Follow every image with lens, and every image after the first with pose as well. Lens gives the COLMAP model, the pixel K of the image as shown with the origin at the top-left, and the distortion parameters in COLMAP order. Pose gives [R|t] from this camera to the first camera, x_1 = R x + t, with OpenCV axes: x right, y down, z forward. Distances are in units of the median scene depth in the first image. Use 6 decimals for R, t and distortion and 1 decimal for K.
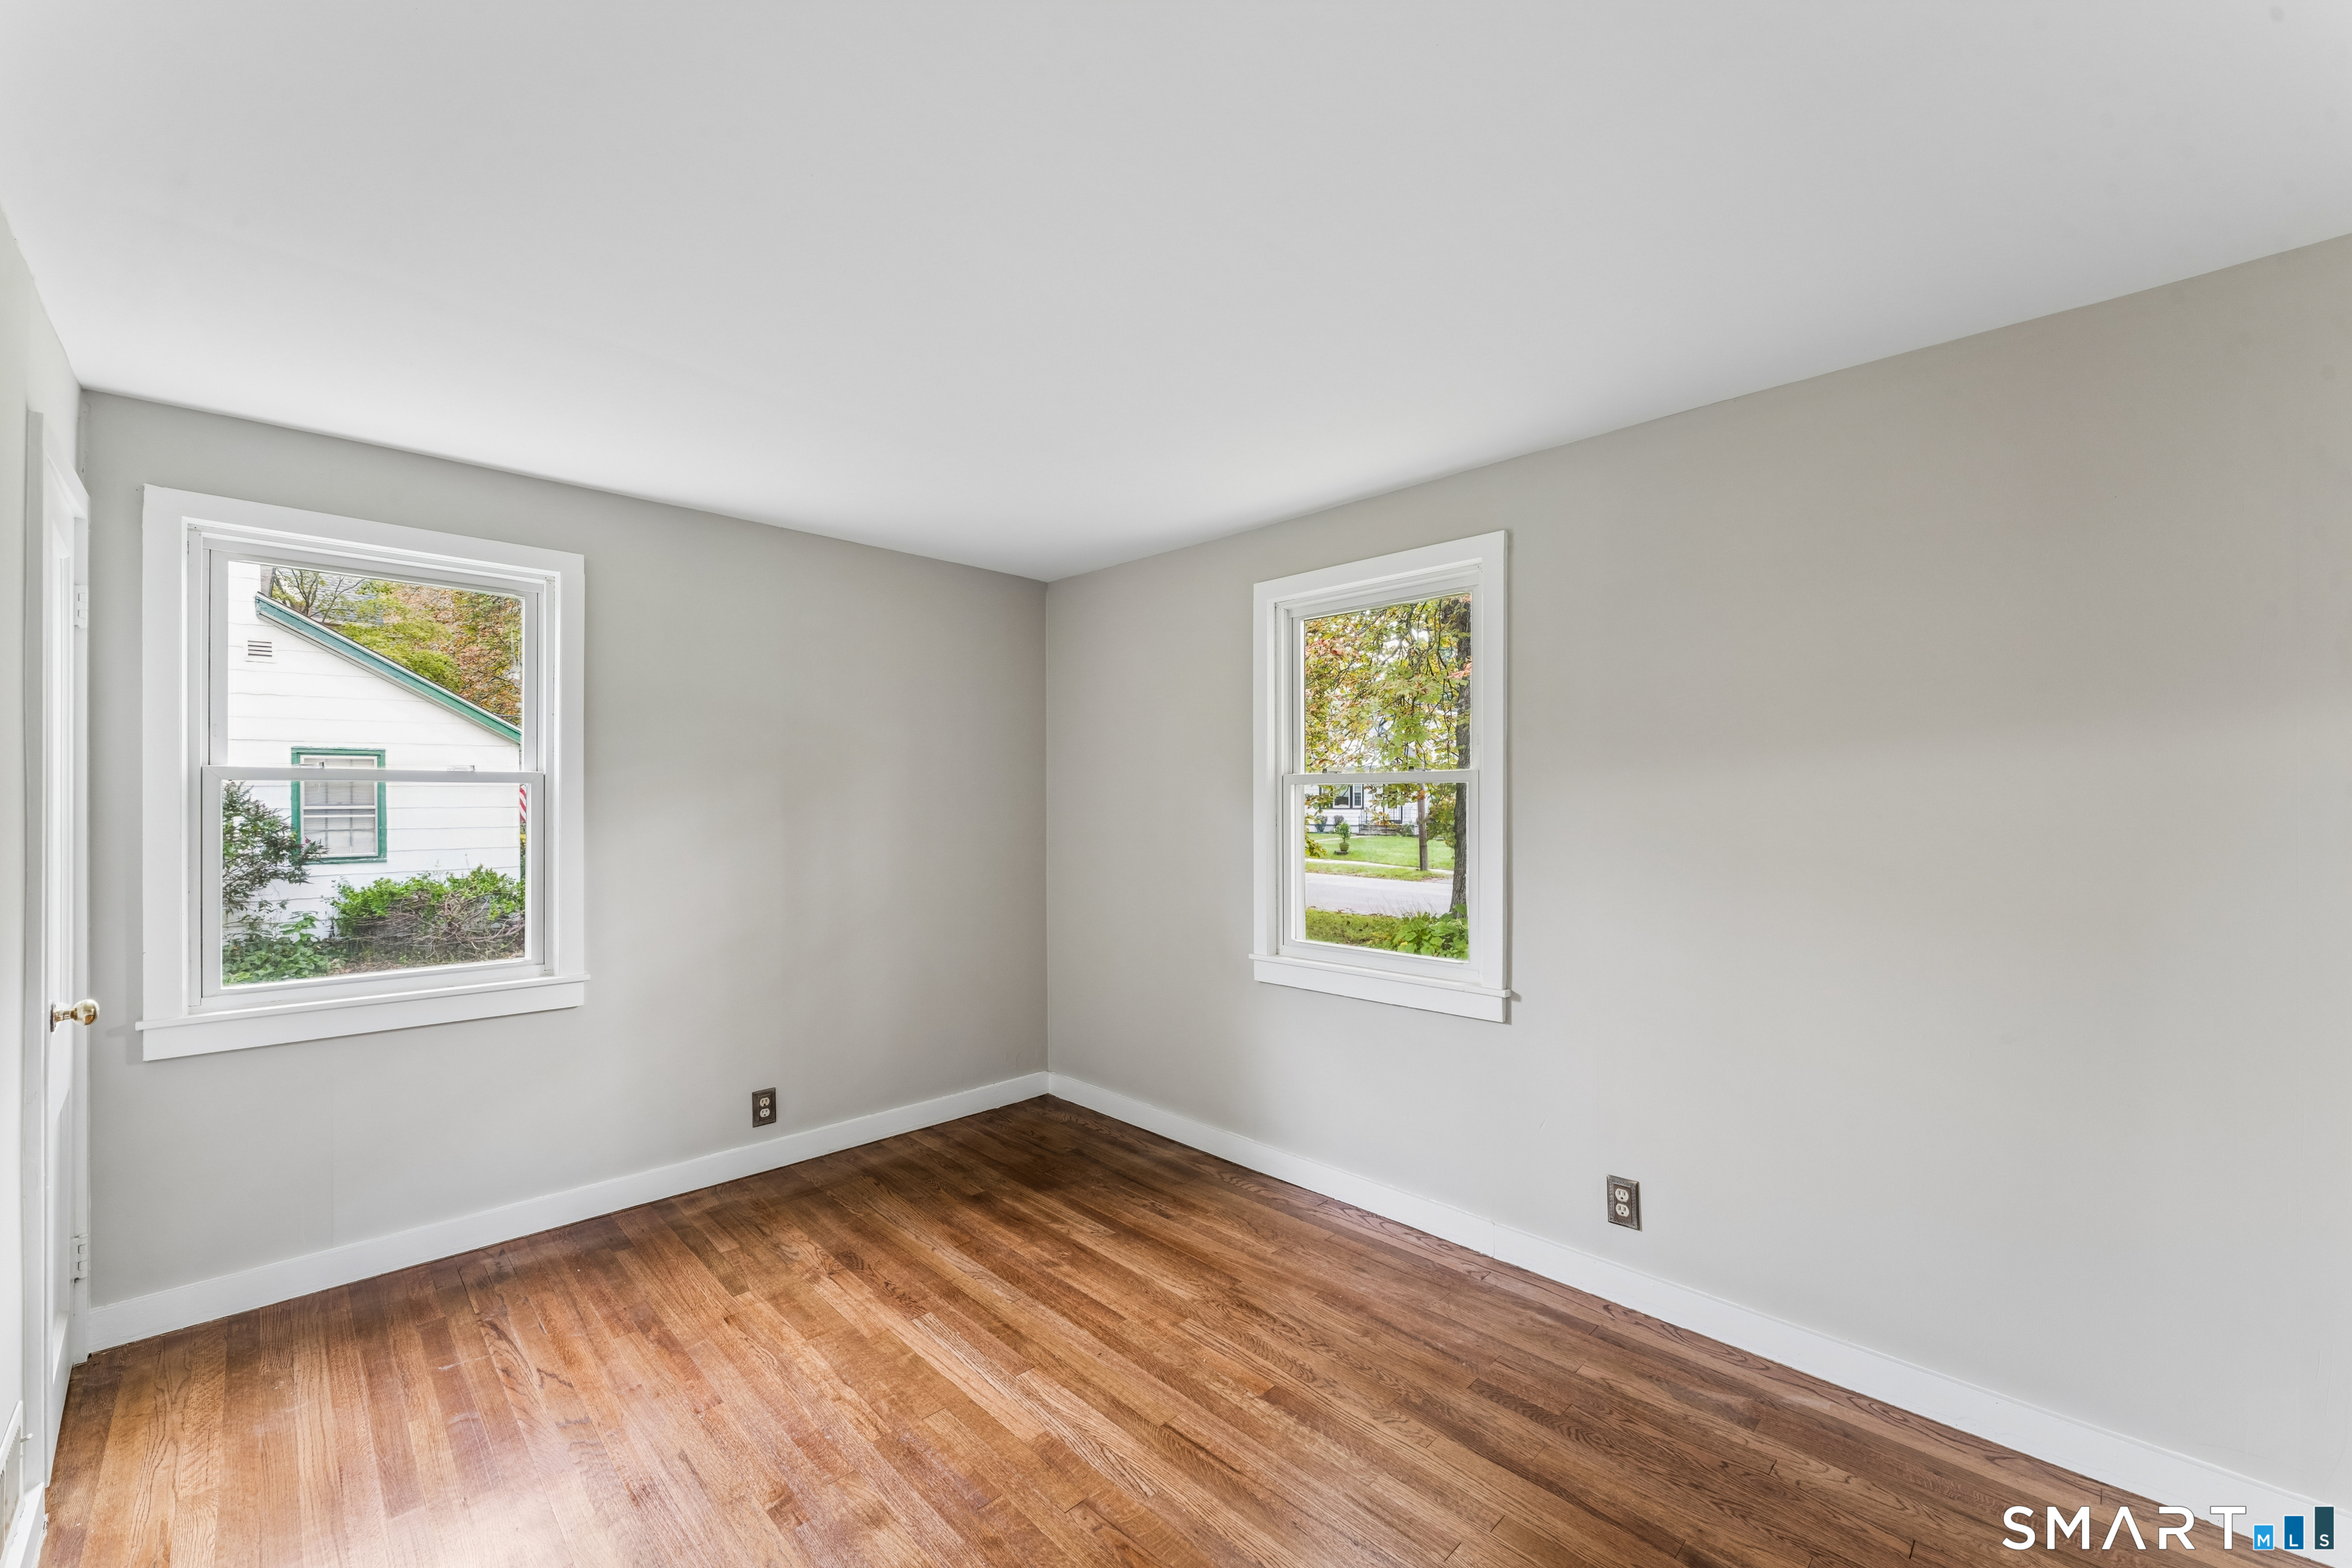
lens RADIAL K [[950.7, 0, 1164.9], [0, 950.7, 806.3], [0, 0, 1]] dist [0.001317, -0.000116]
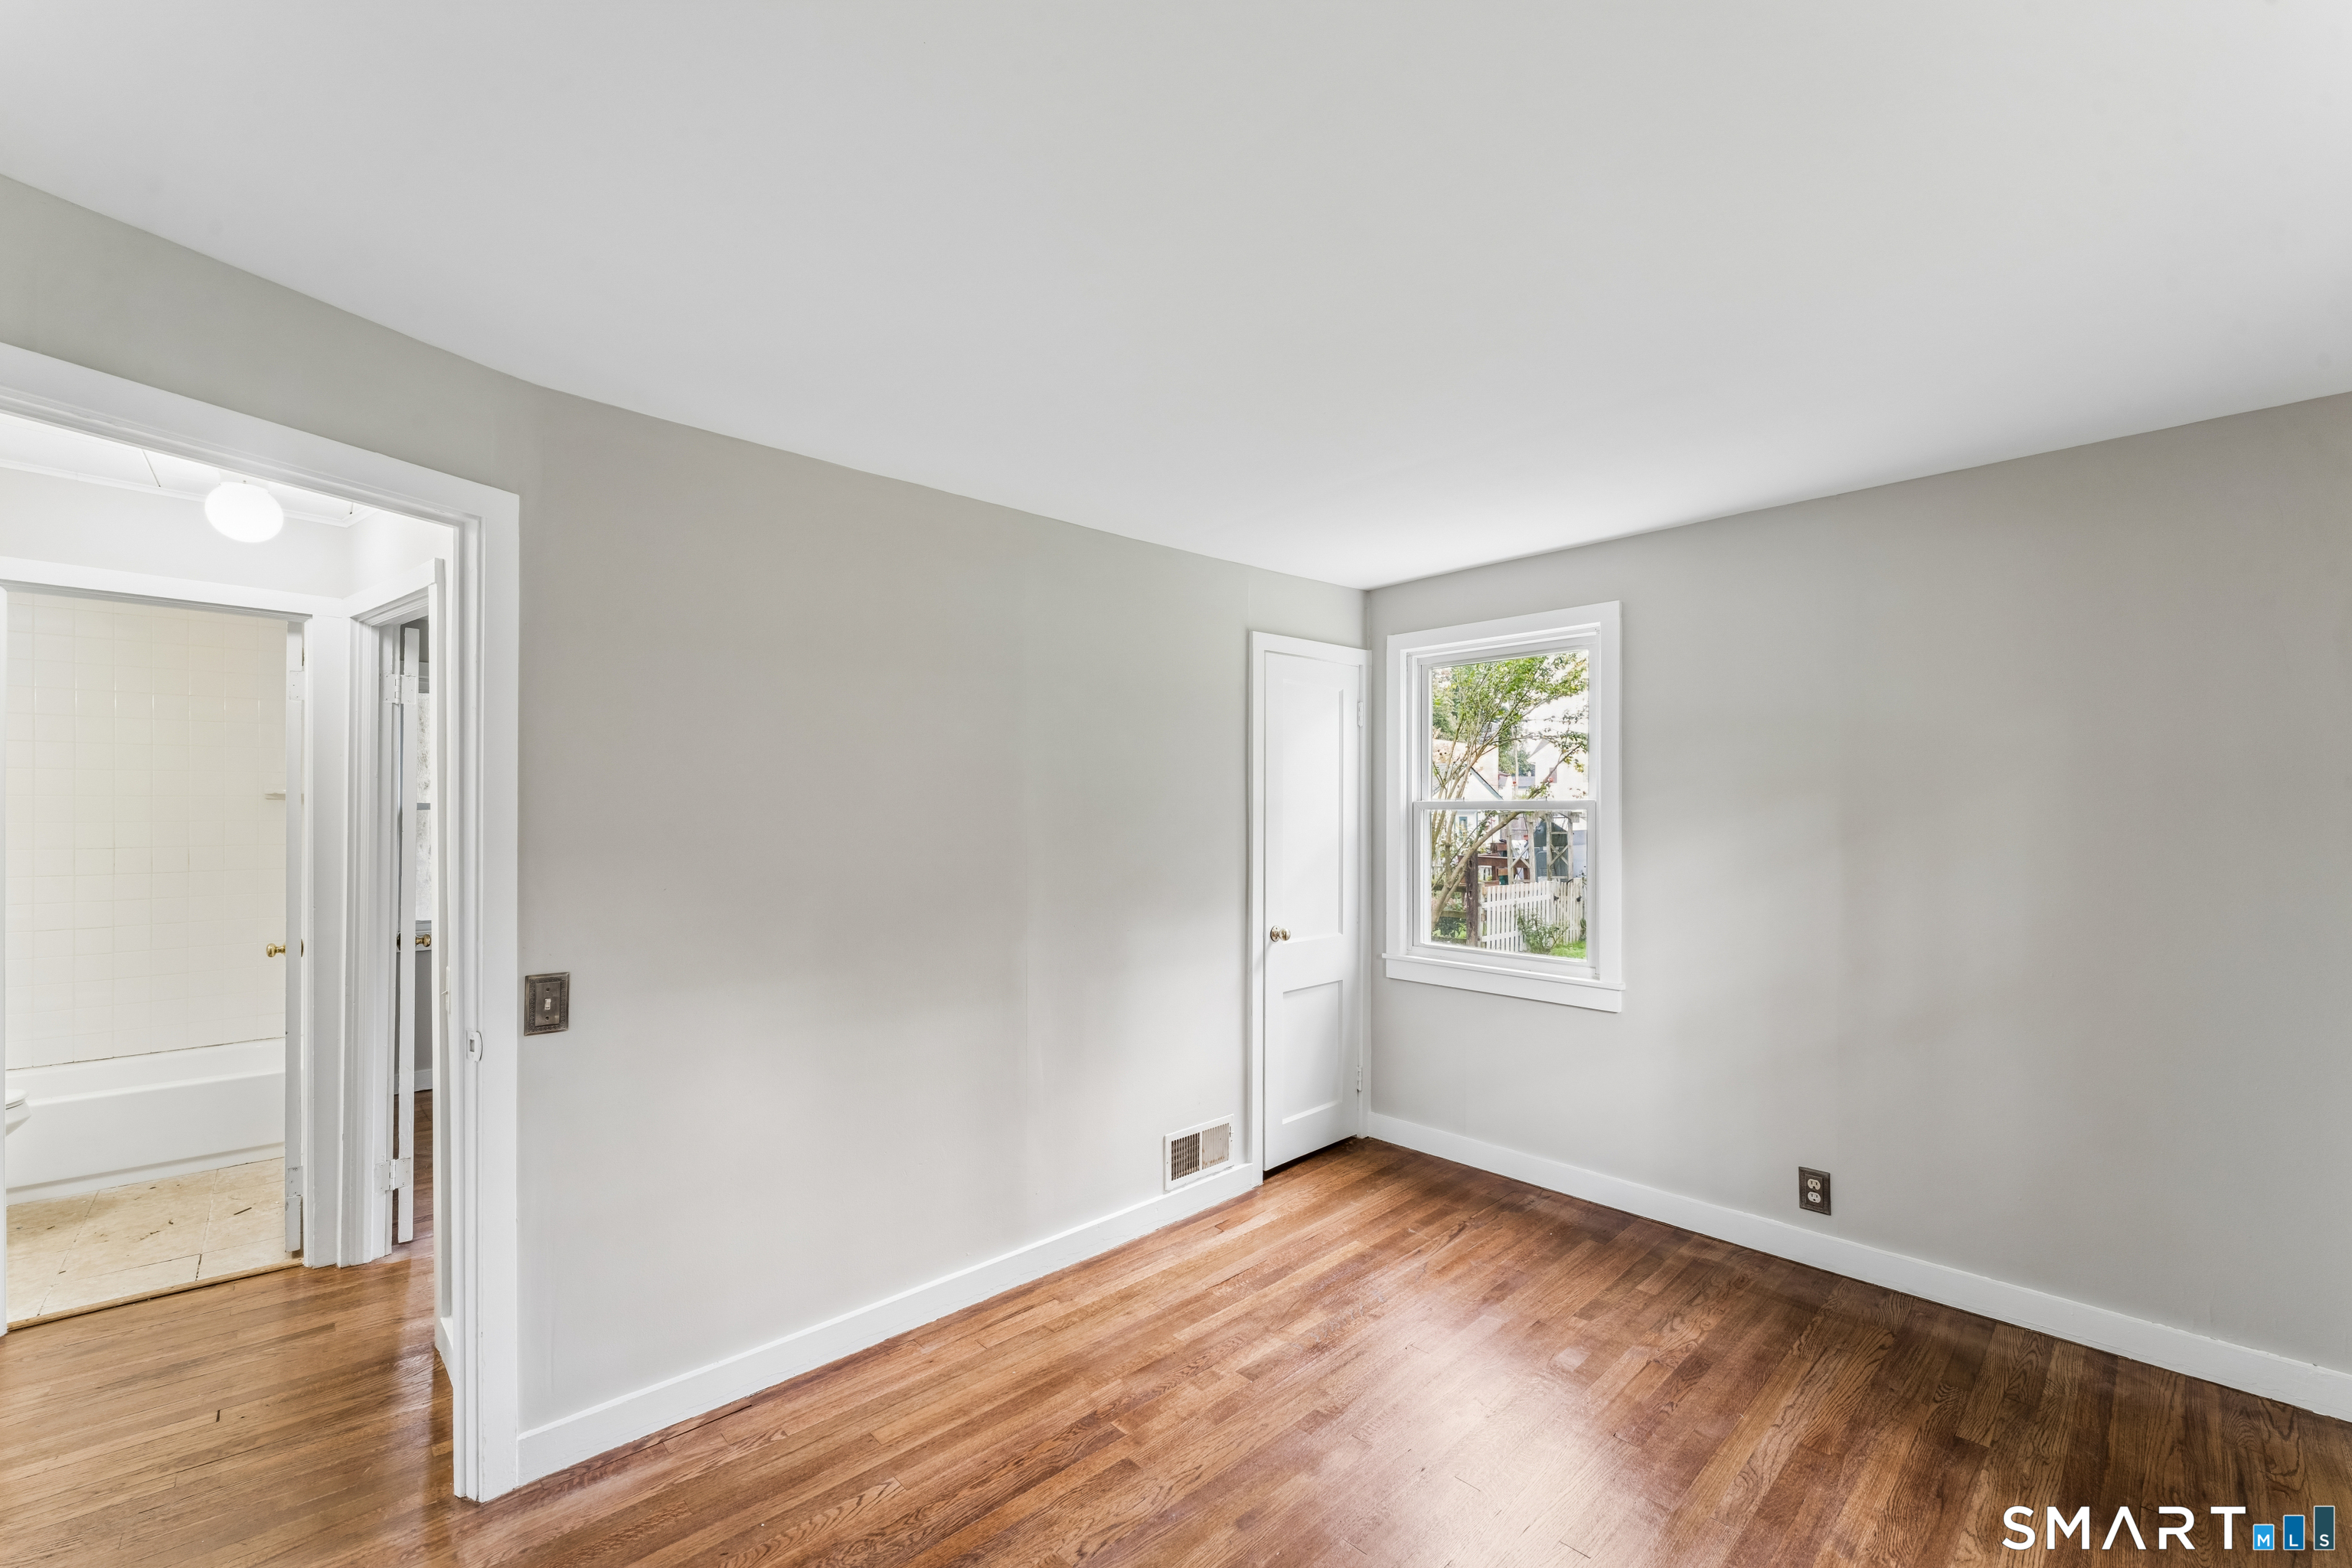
lens RADIAL K [[950.7, 0, 1168.1], [0, 950.7, 809.6], [0, 0, 1]] dist [0.001317, -0.000116]
pose [[-0.014117, -0.008346, -0.999866, 0.504214], [-0.008512, 0.999930, -0.008227, -0.010287], [0.999864, 0.008394, -0.014187, 0.511057]]
